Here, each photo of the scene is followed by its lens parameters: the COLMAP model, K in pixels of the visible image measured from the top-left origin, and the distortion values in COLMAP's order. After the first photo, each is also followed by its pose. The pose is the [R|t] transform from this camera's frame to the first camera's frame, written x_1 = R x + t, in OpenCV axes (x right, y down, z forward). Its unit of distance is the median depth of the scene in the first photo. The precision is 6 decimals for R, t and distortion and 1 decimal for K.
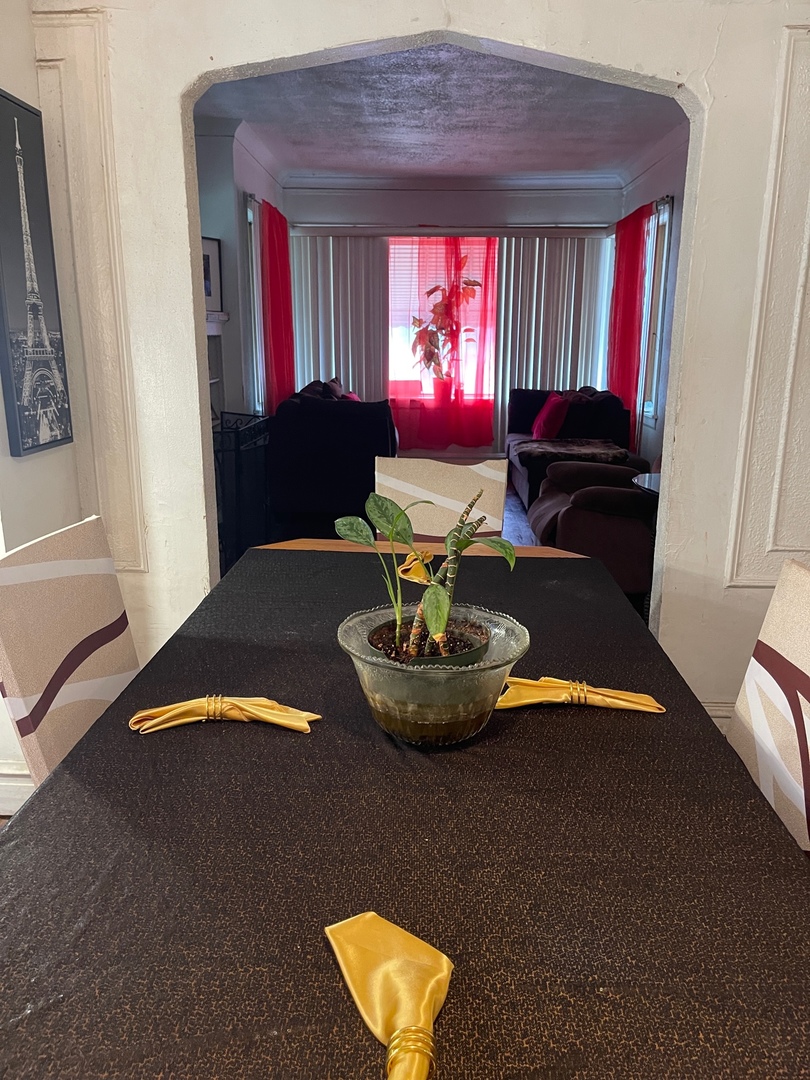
lens RADIAL K [[824.2, 0, 404.8], [0, 824.2, 541.6], [0, 0, 1]] dist [0.062156, -0.027217]
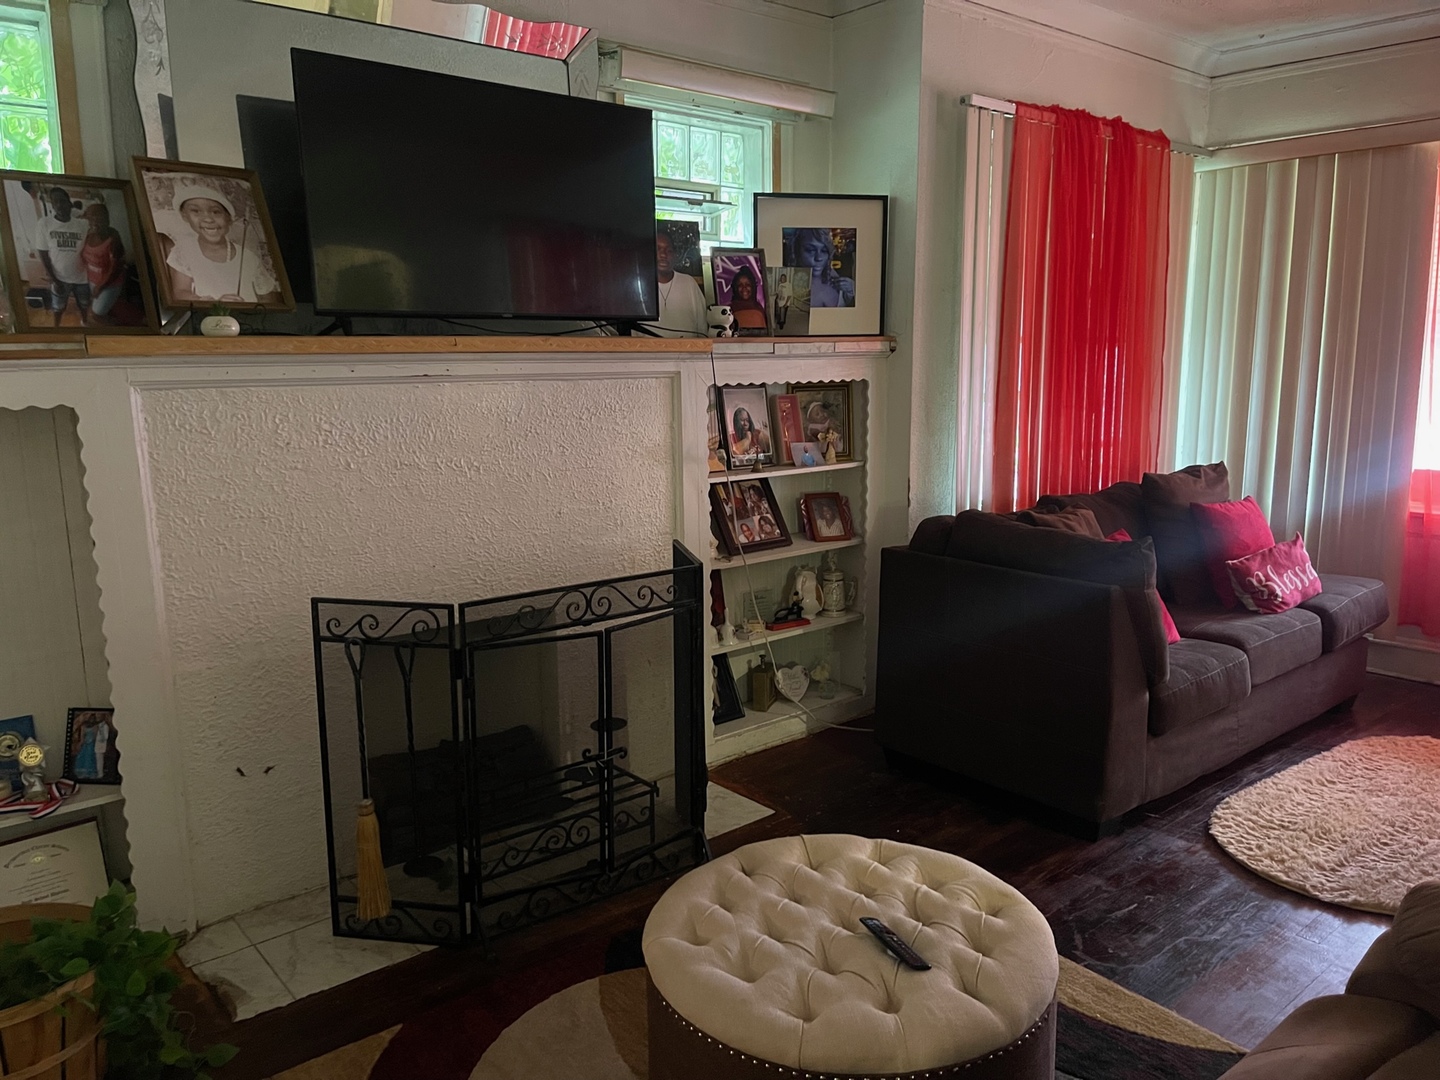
lens RADIAL K [[1099.0, 0, 717.2], [0, 1099.0, 534.8], [0, 0, 1]] dist [0.062156, -0.027217]
pose [[0.668700, 0.112498, -0.734973, 0.172880], [-0.171063, 0.985248, -0.004833, -0.103132], [0.723587, 0.128958, 0.678080, 0.369024]]
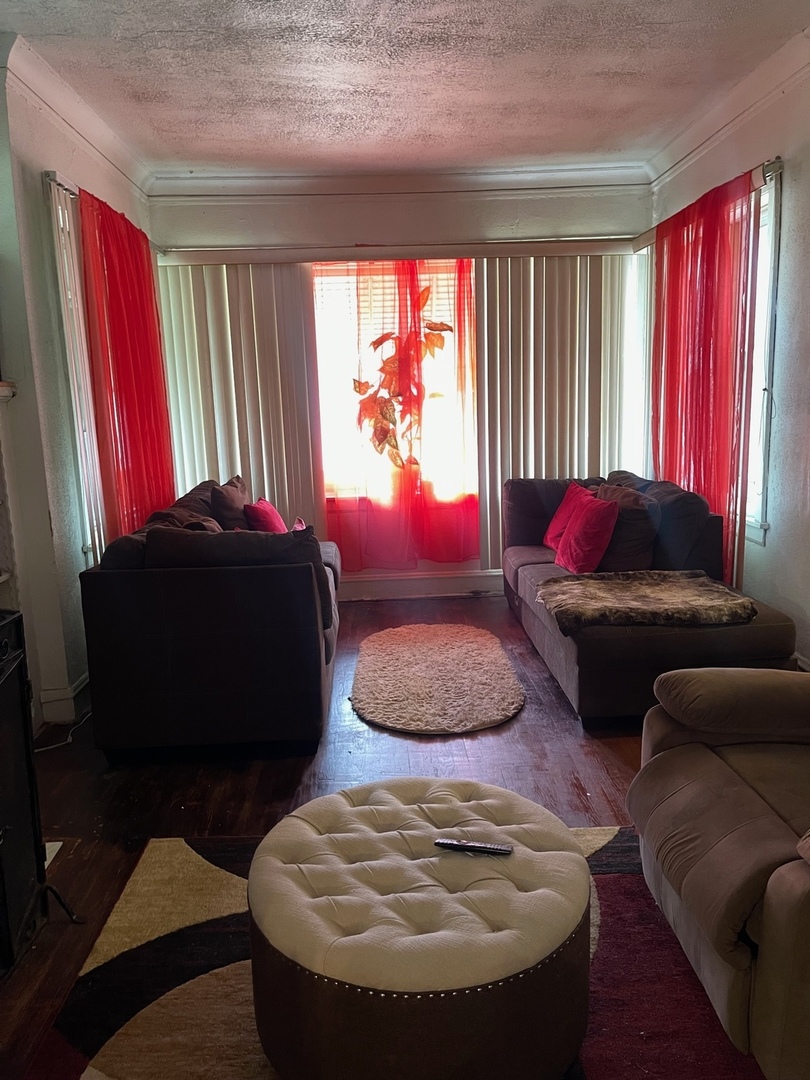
lens RADIAL K [[824.2, 0, 400.6], [0, 824.2, 543.2], [0, 0, 1]] dist [0.062156, -0.027217]
pose [[0.997553, -0.048432, 0.050430, 0.007429], [0.051917, 0.996177, -0.070254, -0.090585], [-0.046835, 0.072700, 0.996254, 0.343753]]
